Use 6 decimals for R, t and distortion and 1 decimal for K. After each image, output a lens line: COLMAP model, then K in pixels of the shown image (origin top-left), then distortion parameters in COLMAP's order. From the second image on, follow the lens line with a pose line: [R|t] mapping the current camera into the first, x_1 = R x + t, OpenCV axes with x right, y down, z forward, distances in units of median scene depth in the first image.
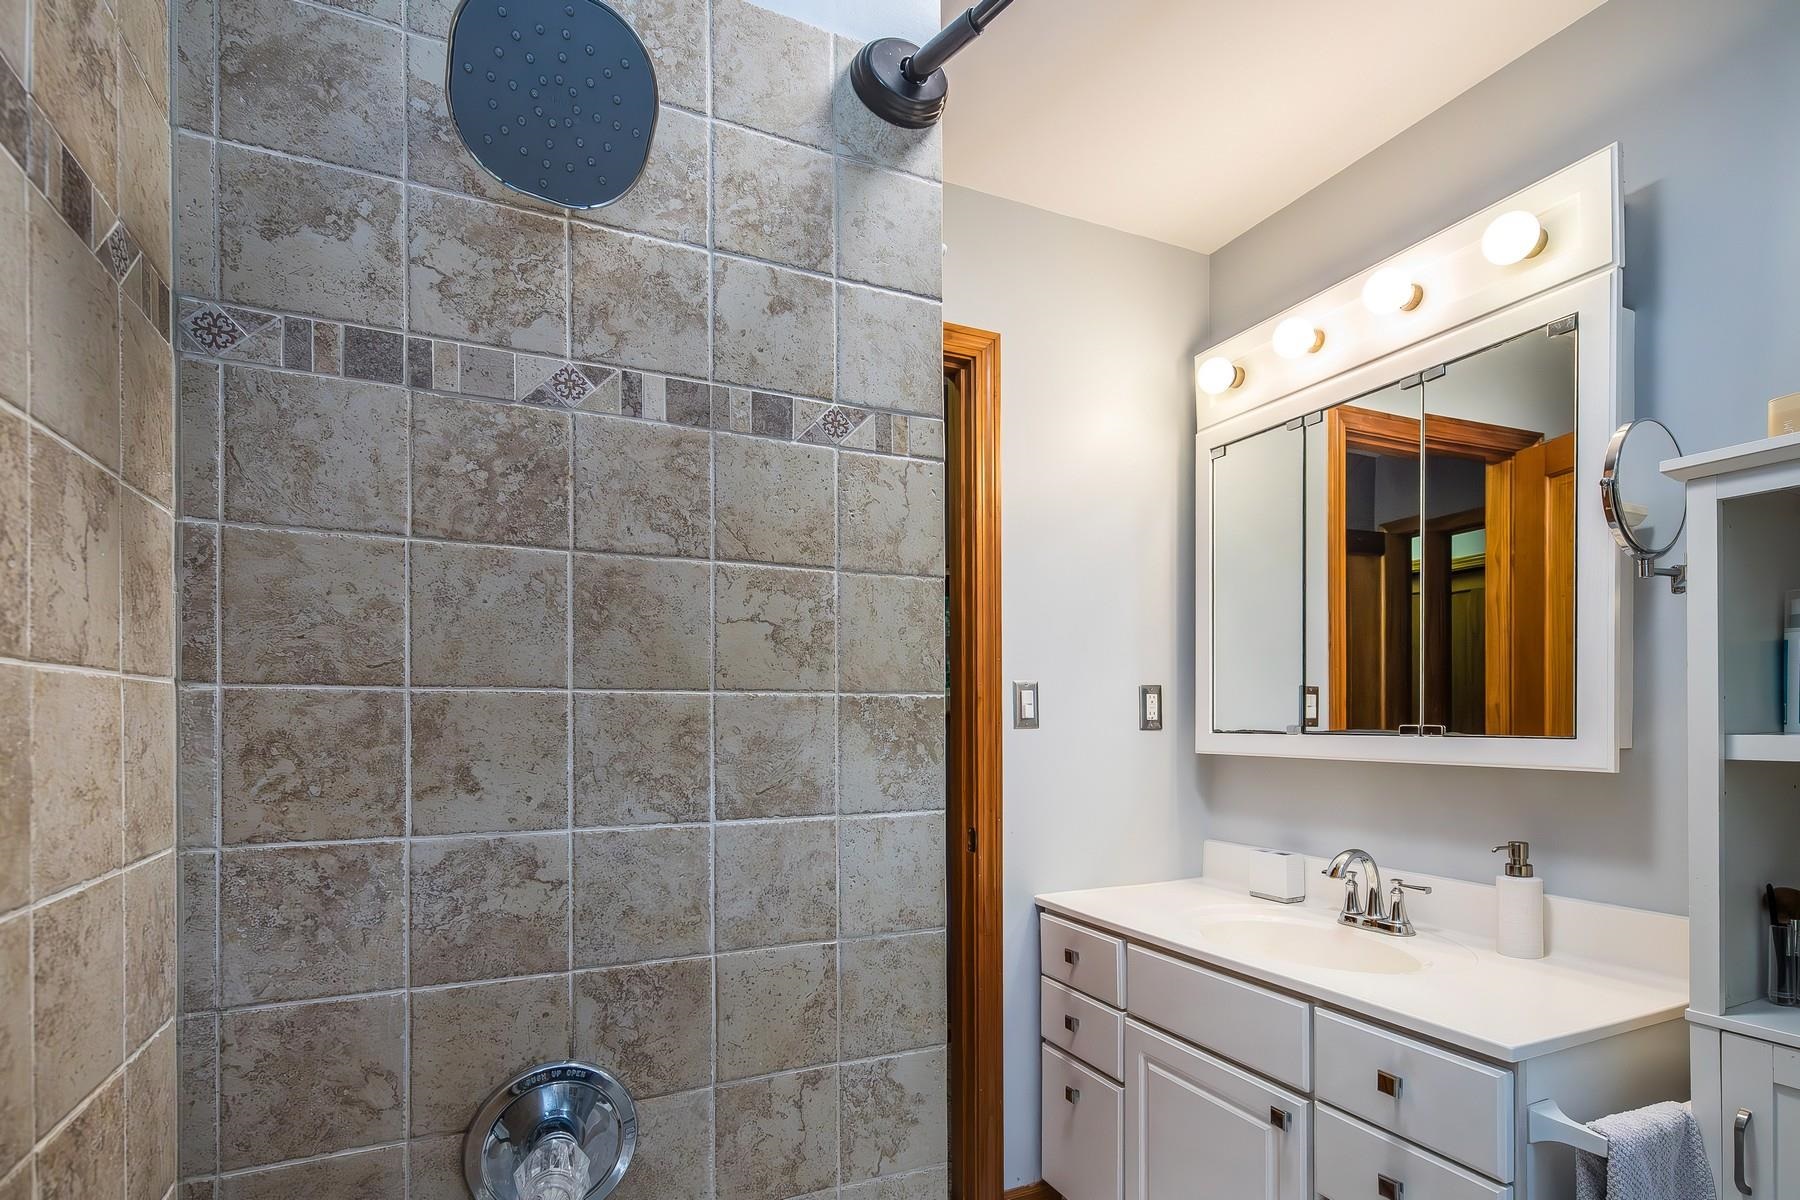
lens RADIAL K [[886.1, 0, 895.7], [0, 886.1, 719.4], [0, 0, 1]] dist [0.003266, 0.001591]
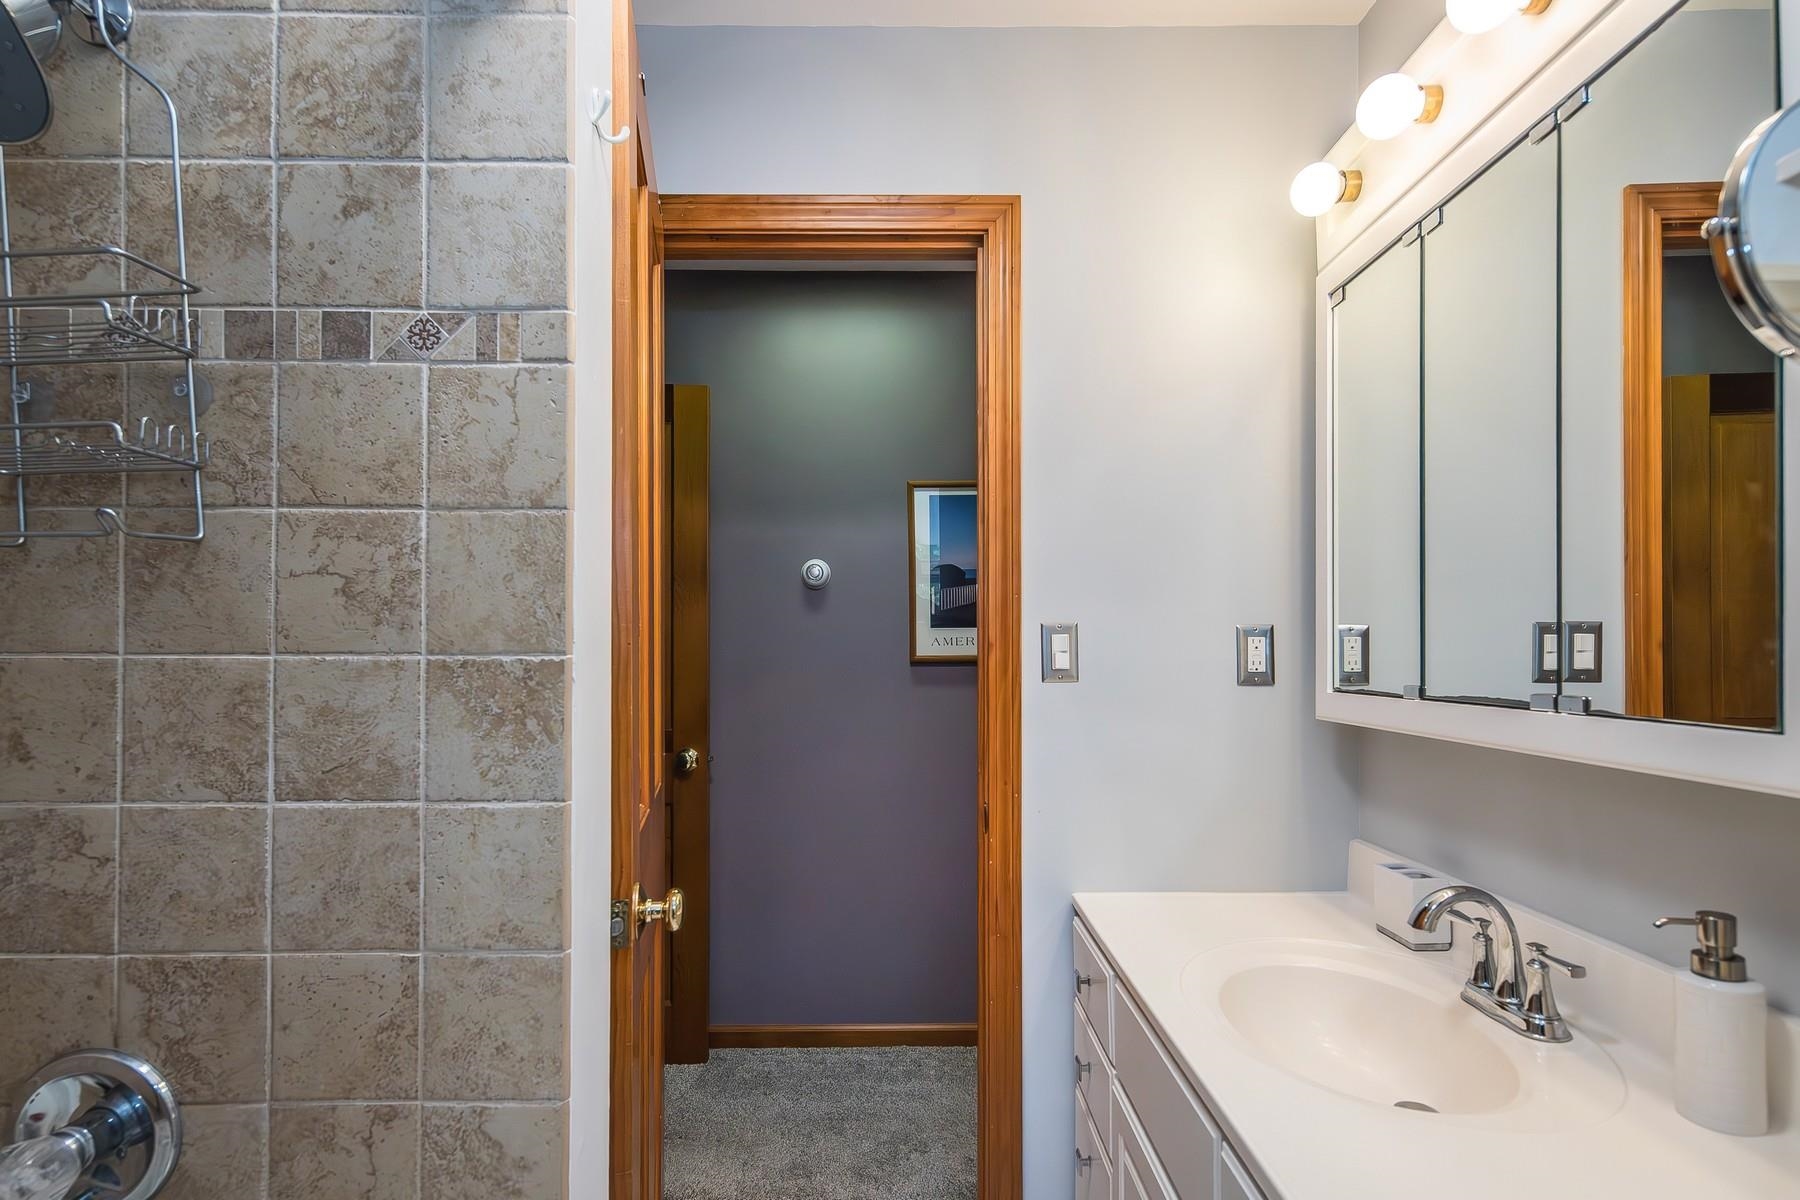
lens RADIAL K [[886.1, 0, 905.2], [0, 886.1, 643.7], [0, 0, 1]] dist [0.003266, 0.001591]
pose [[0.910360, -0.002238, -0.413812, 0.711194], [-0.001403, 0.999963, -0.008494, -0.035257], [0.413816, 0.008313, 0.910323, 0.438025]]
